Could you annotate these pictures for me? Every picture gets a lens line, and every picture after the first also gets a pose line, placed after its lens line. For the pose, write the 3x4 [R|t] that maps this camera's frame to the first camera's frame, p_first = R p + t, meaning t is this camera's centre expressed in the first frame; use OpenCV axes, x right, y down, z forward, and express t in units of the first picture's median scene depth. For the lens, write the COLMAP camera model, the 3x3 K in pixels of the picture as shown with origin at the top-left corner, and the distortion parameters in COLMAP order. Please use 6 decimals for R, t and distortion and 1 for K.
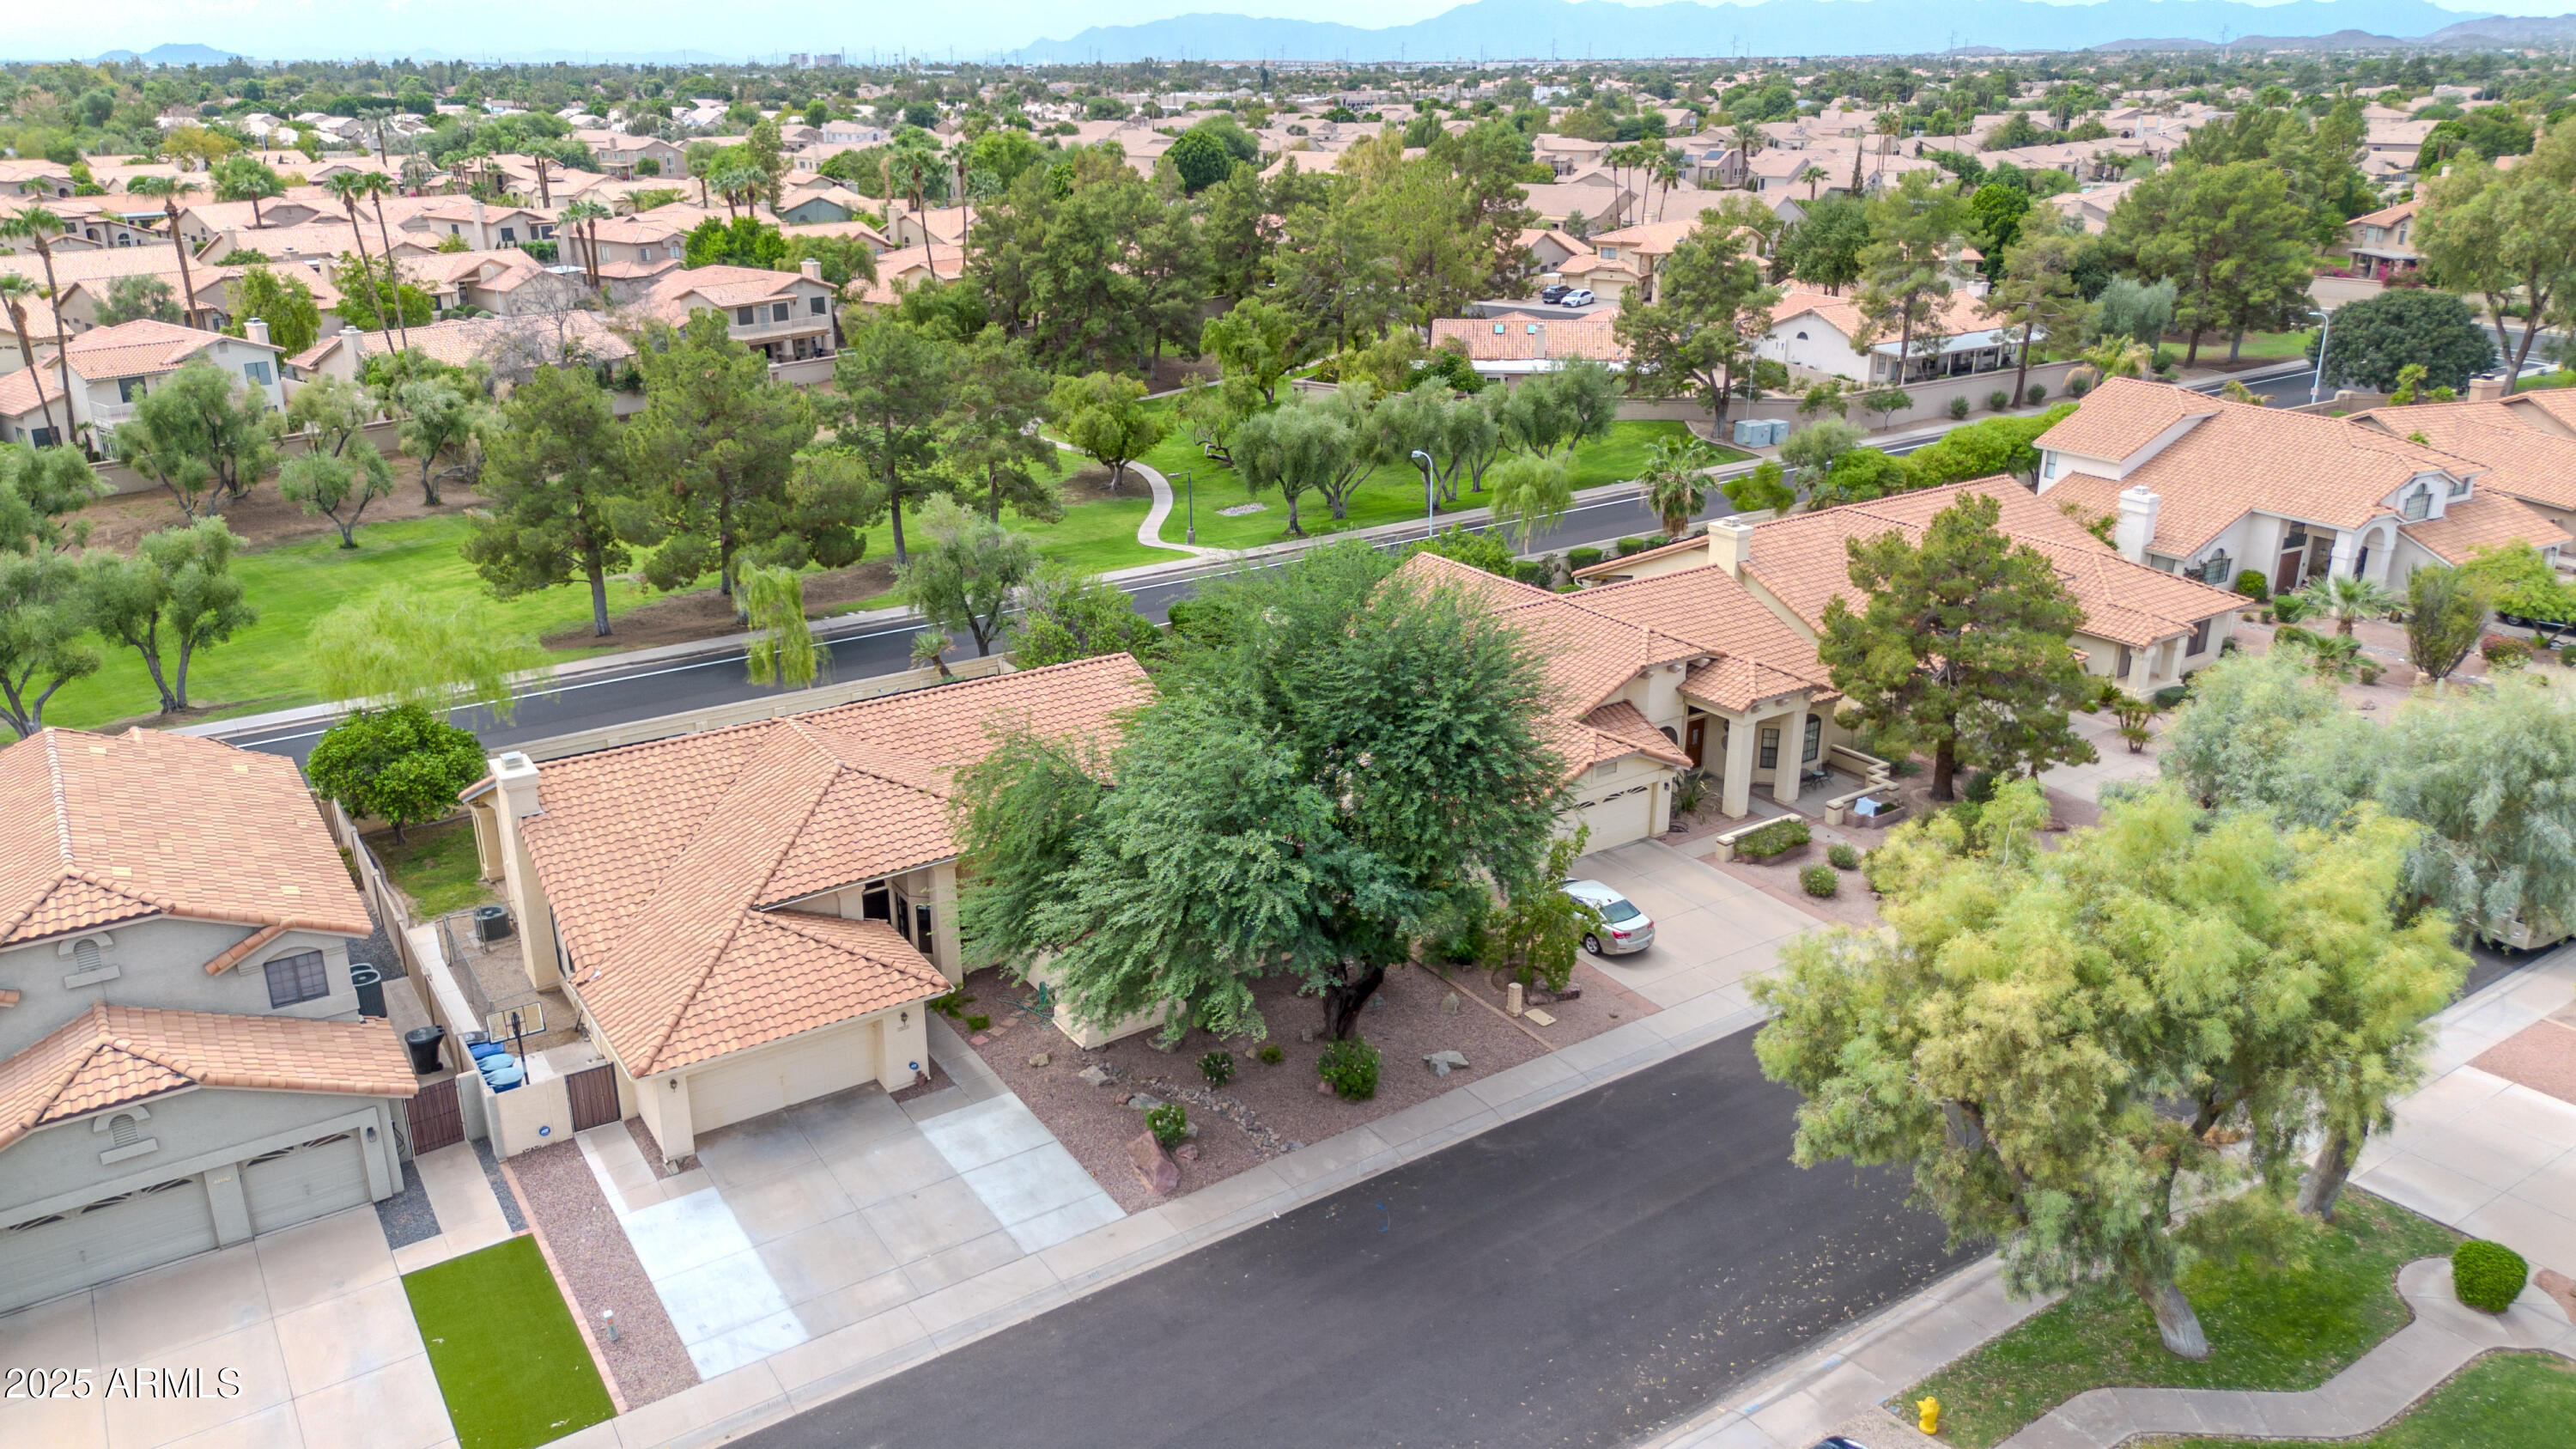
lens RADIAL K [[1835.8, 0, 1298.6], [0, 1835.8, 725.1], [0, 0, 1]] dist [0.052609, -0.048362]
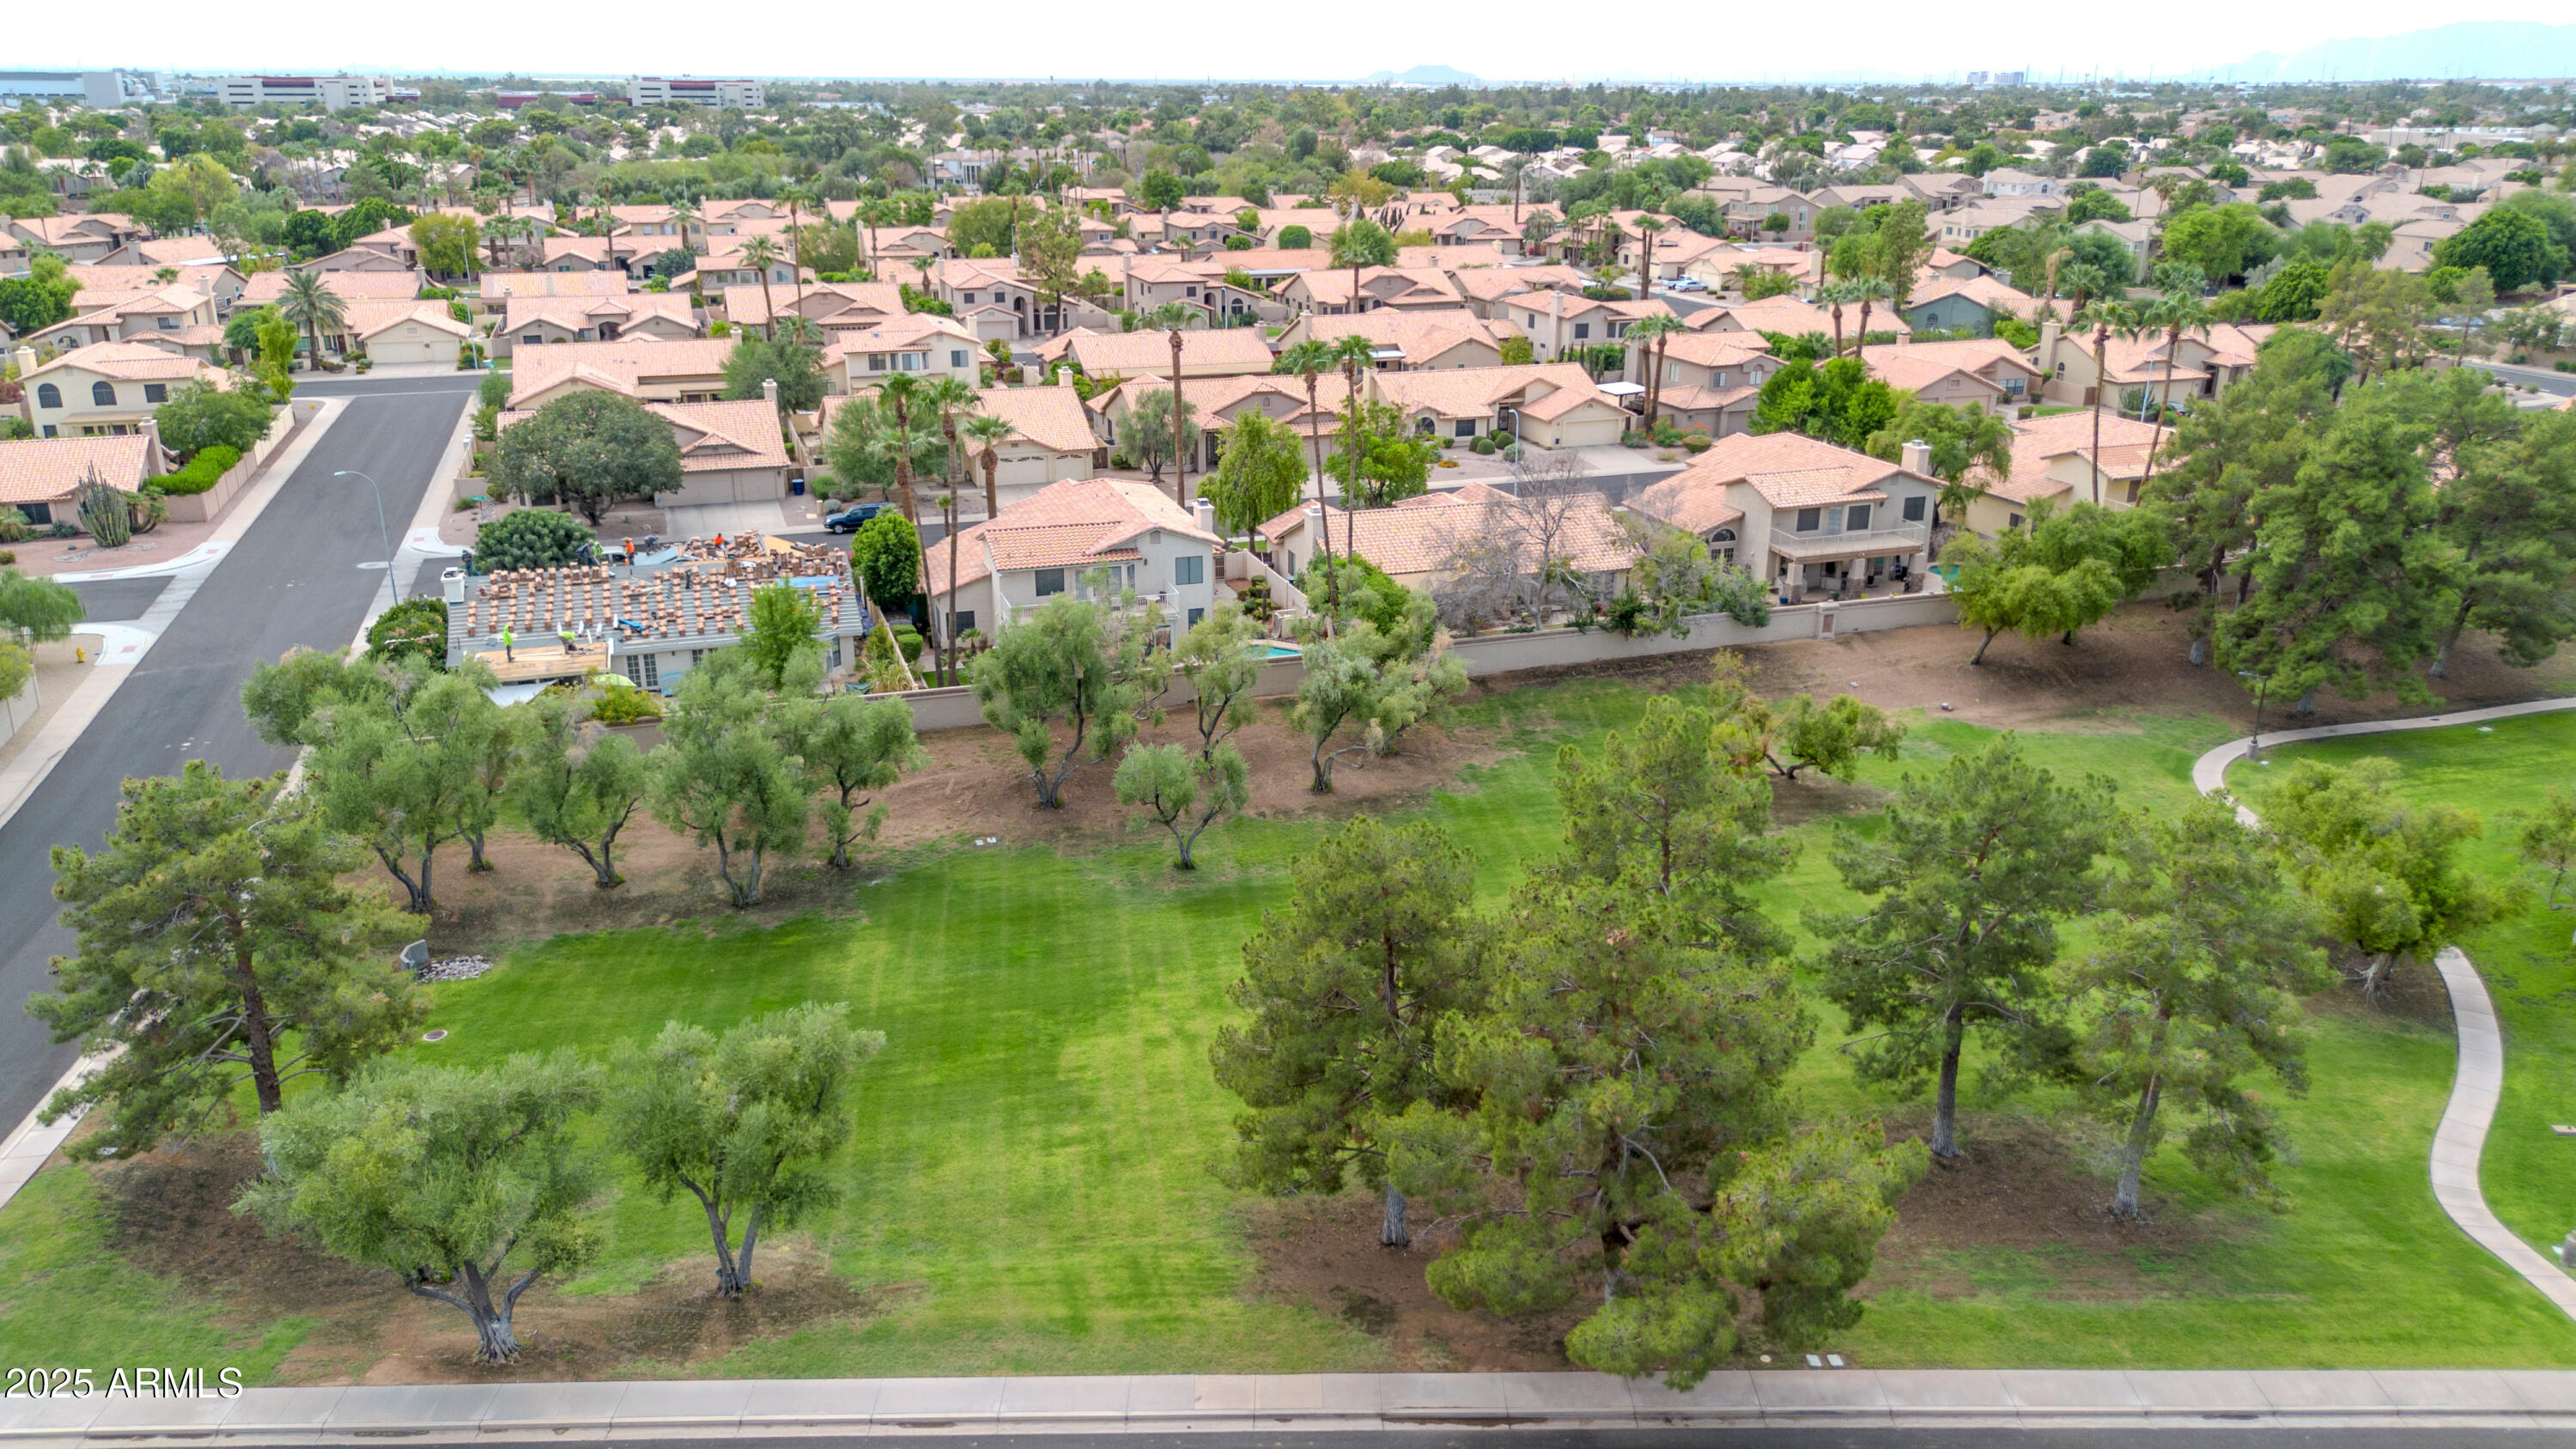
lens RADIAL K [[1835.8, 0, 1280.8], [0, 1835.8, 714.5], [0, 0, 1]] dist [0.052609, -0.048362]
pose [[0.830727, 0.185693, -0.524796, -0.130104], [-0.192518, 0.980388, 0.042152, -0.231192], [0.522331, 0.066016, 0.850184, 0.473435]]
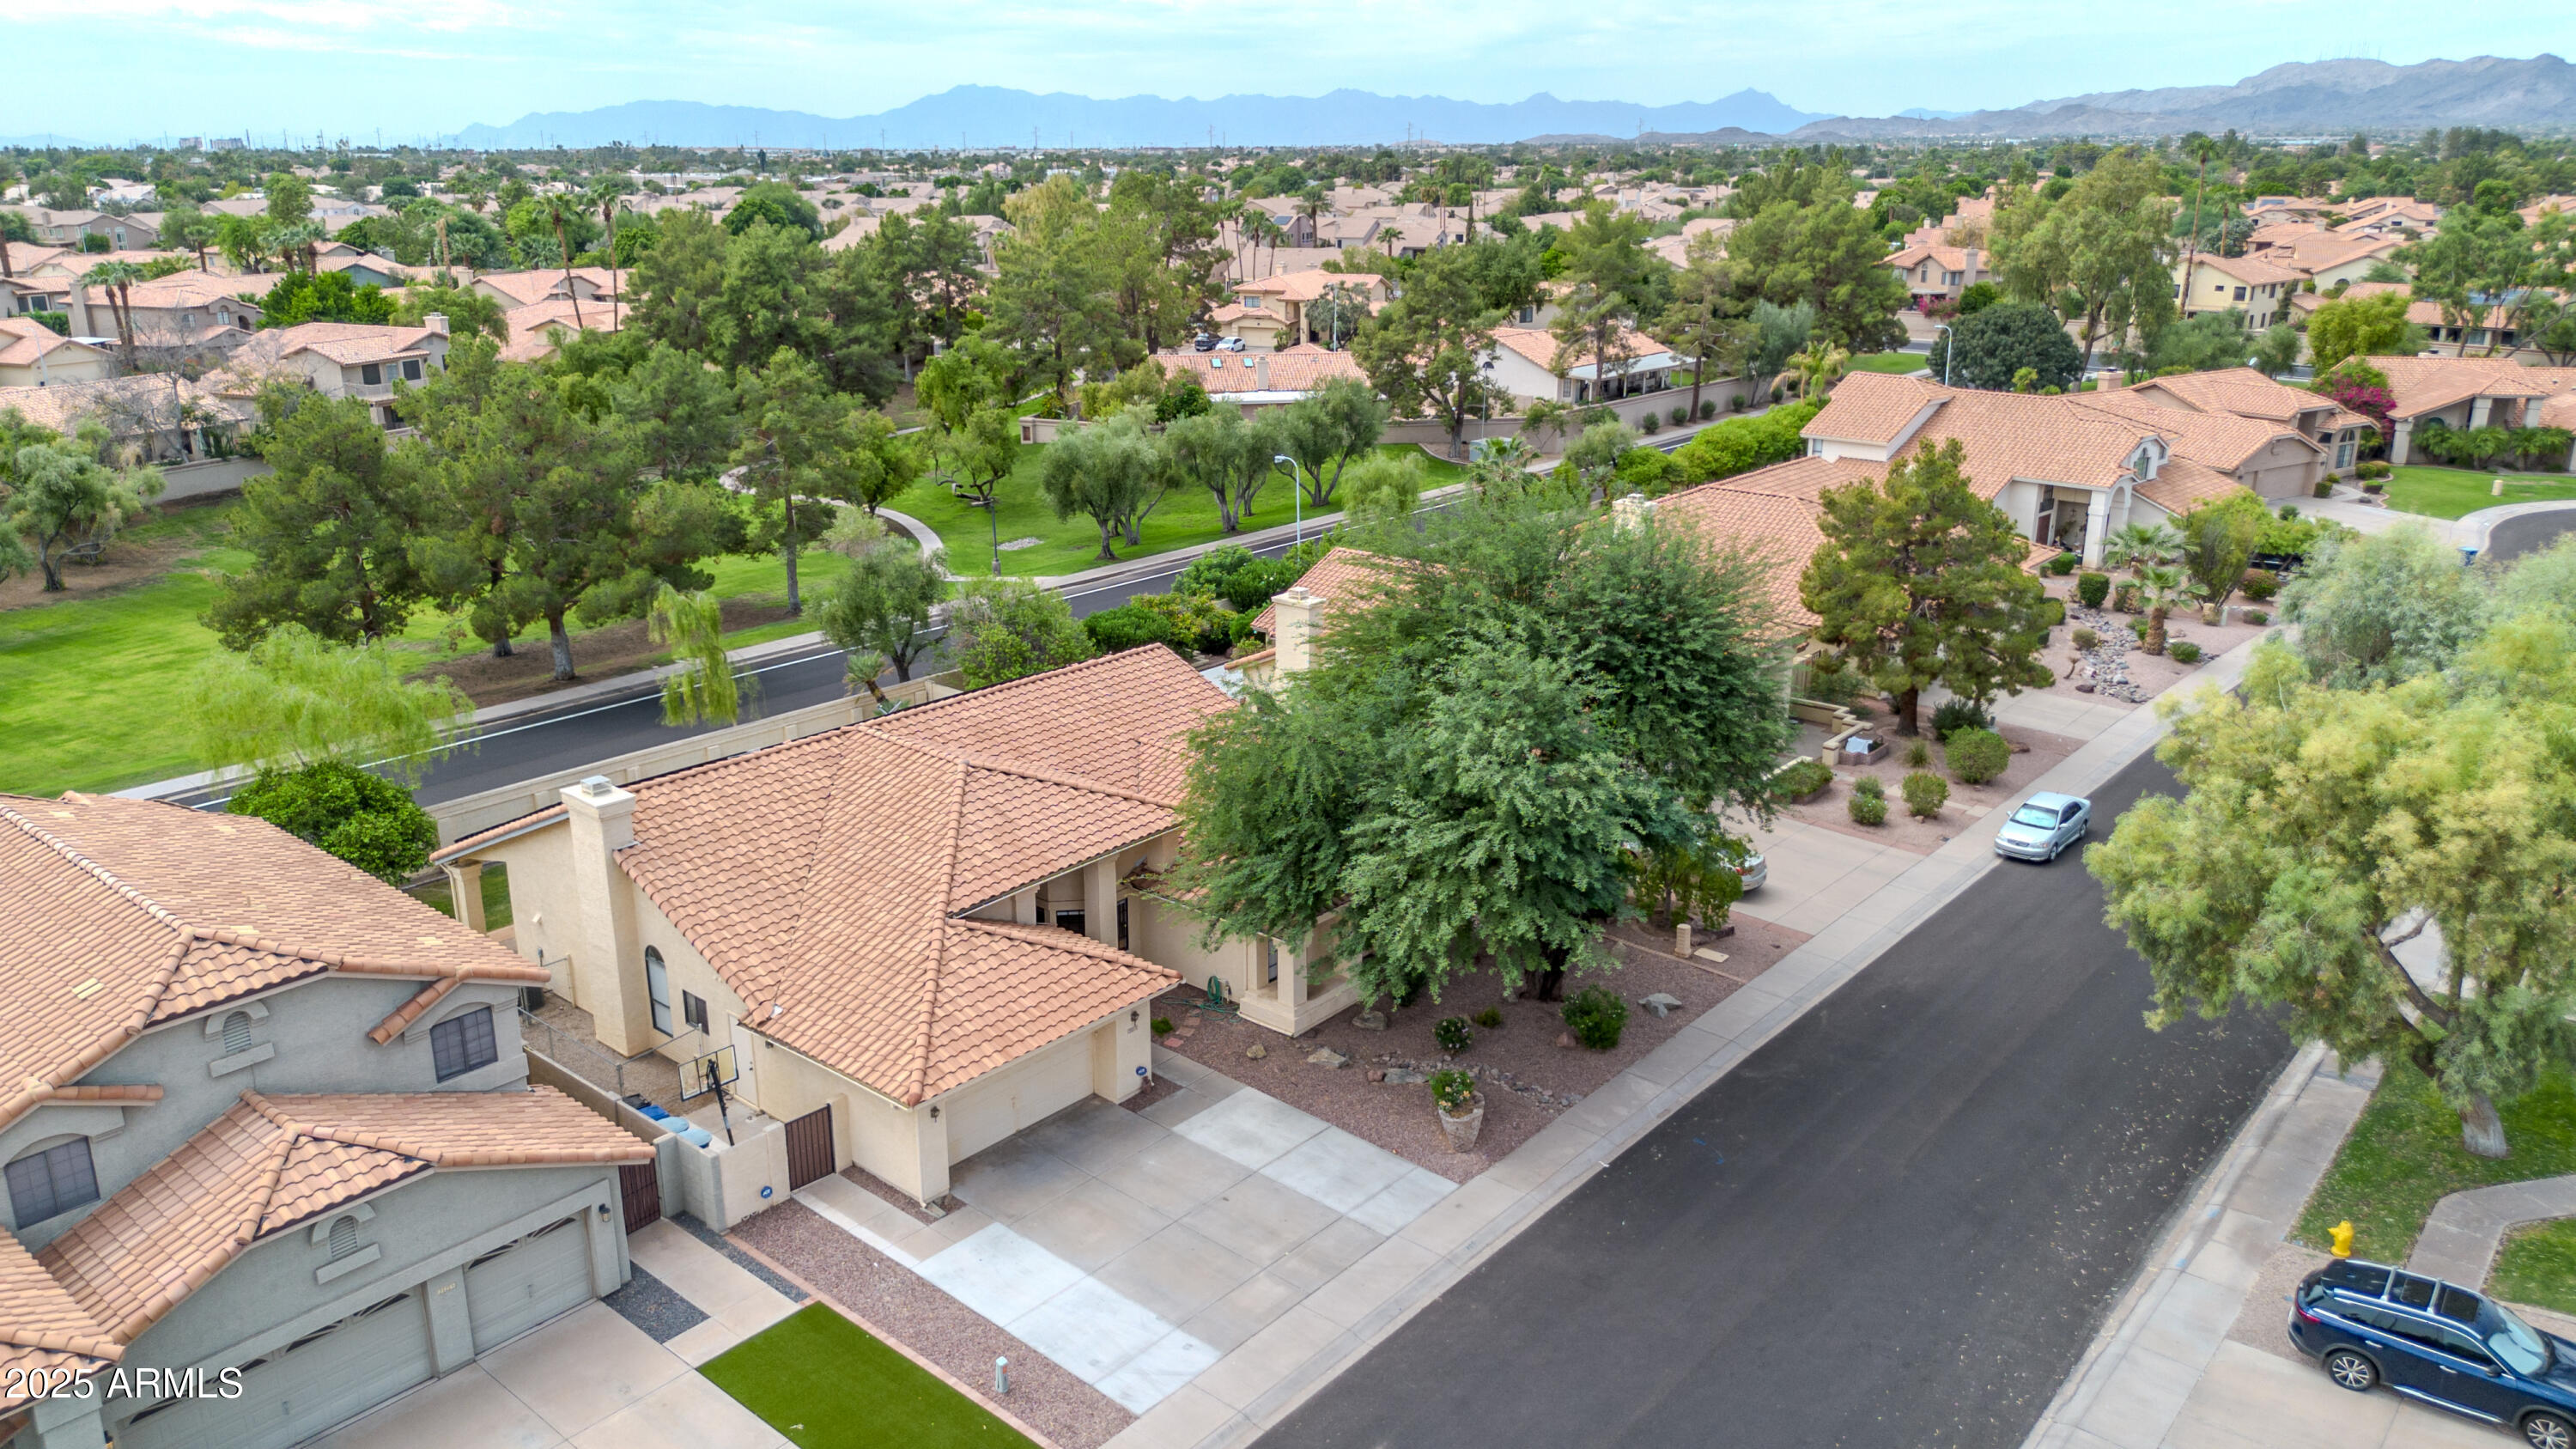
lens RADIAL K [[1835.8, 0, 1300.6], [0, 1835.8, 729.6], [0, 0, 1]] dist [0.052609, -0.048362]
pose [[0.963527, -0.079004, 0.255682, -0.185433], [0.089552, 0.995534, -0.029860, 0.027104], [-0.252181, 0.051668, 0.966300, 0.051154]]
